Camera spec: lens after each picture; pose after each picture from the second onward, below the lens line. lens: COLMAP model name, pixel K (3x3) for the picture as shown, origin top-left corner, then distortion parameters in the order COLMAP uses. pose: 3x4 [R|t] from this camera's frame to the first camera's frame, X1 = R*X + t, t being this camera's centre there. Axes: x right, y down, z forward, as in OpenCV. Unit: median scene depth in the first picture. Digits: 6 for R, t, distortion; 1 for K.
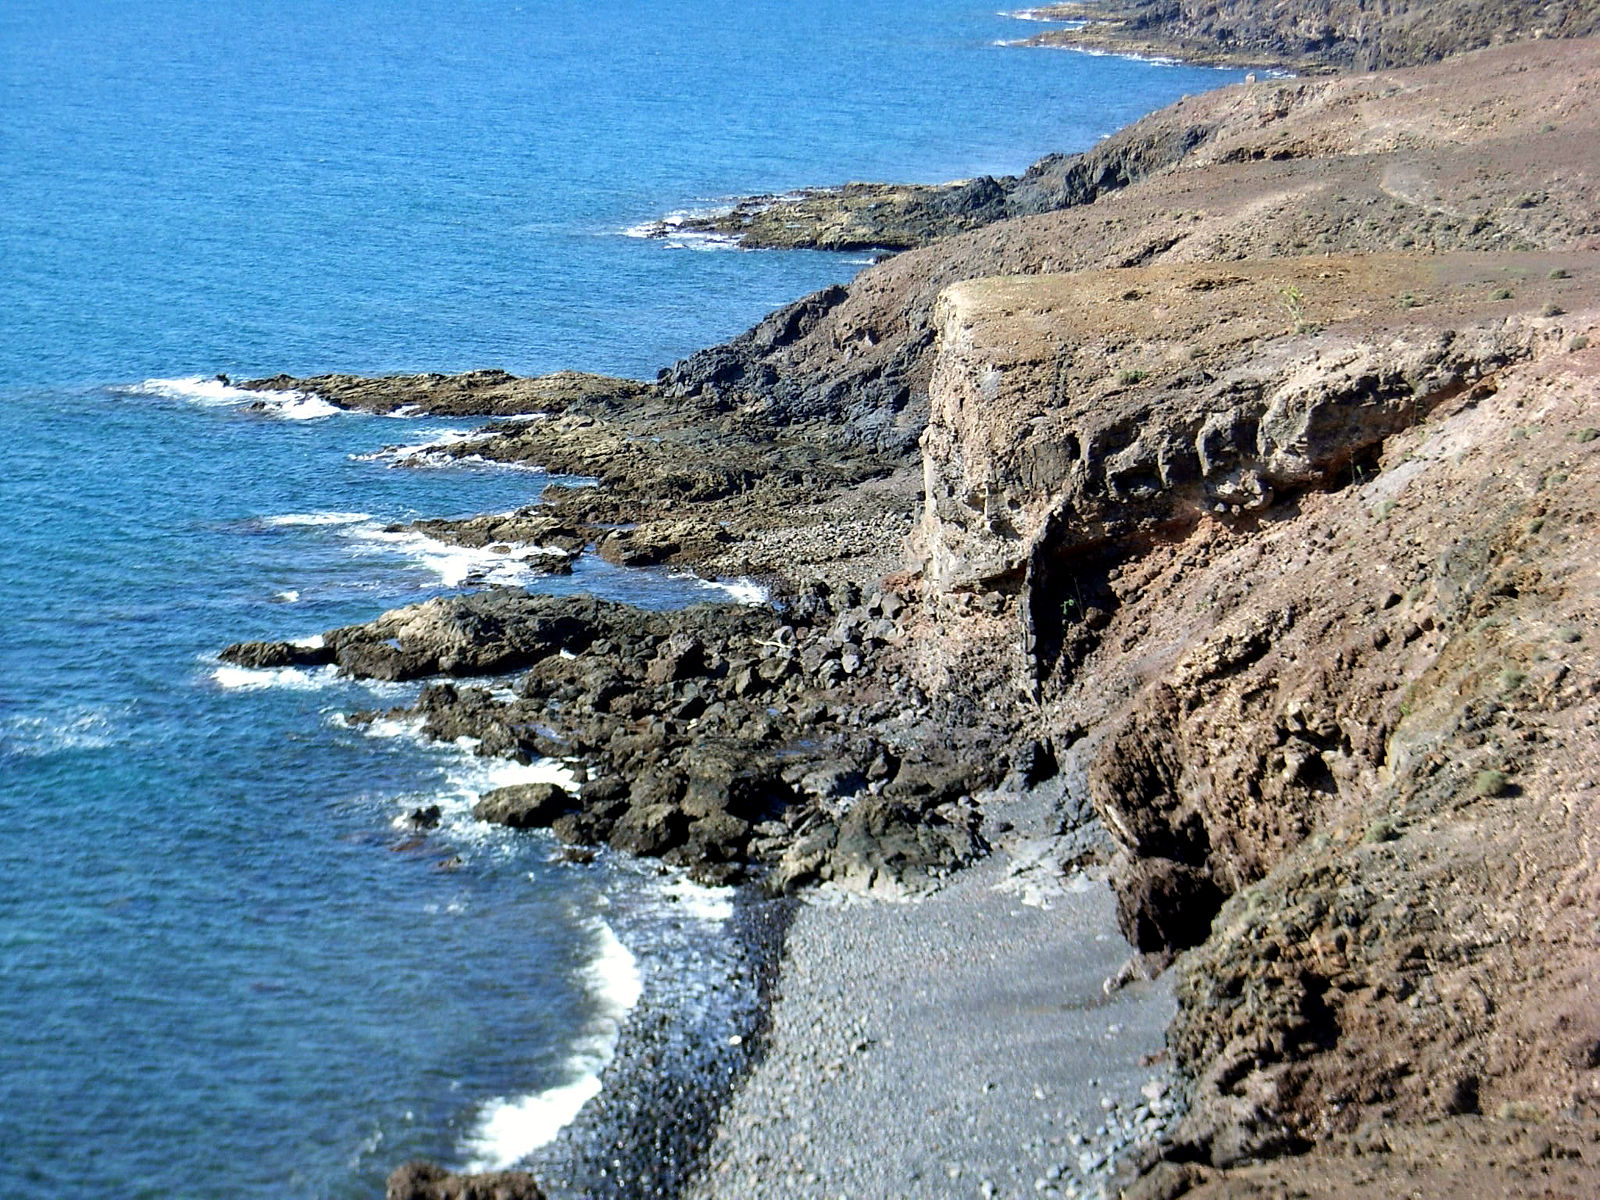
lens RADIAL K [[4437.0, 0, 800.0], [0, 4437.0, 600.0], [0, 0, 1]] dist [0.969697, -8.984940]
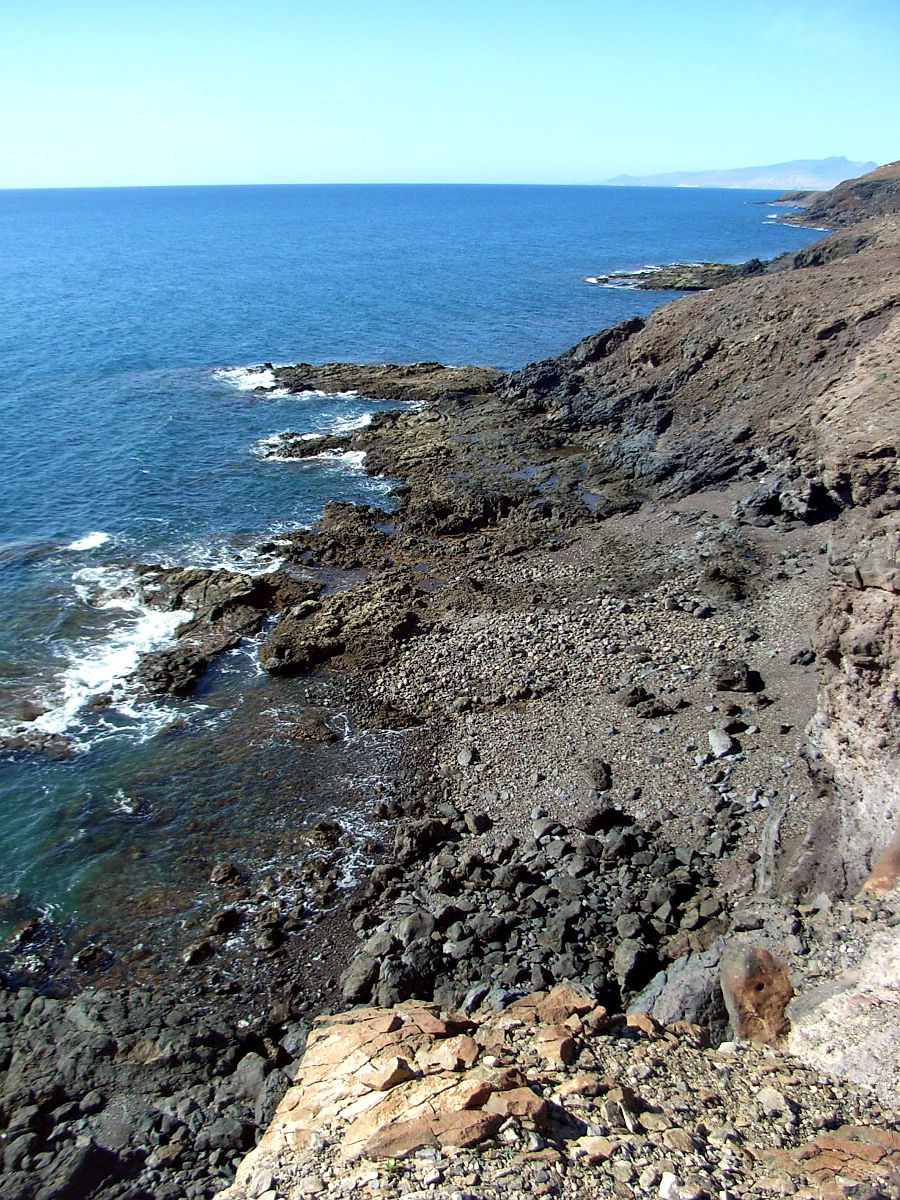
lens RADIAL K [[990.1, 0, 450.0], [0, 990.1, 600.0], [0, 0, 1]] dist [-0.133510, 0.084872]
pose [[0.968582, 0.090521, -0.231636, 0.030873], [-0.034282, 0.971112, 0.236150, -0.056726], [0.246321, -0.220790, 0.943704, 0.702597]]
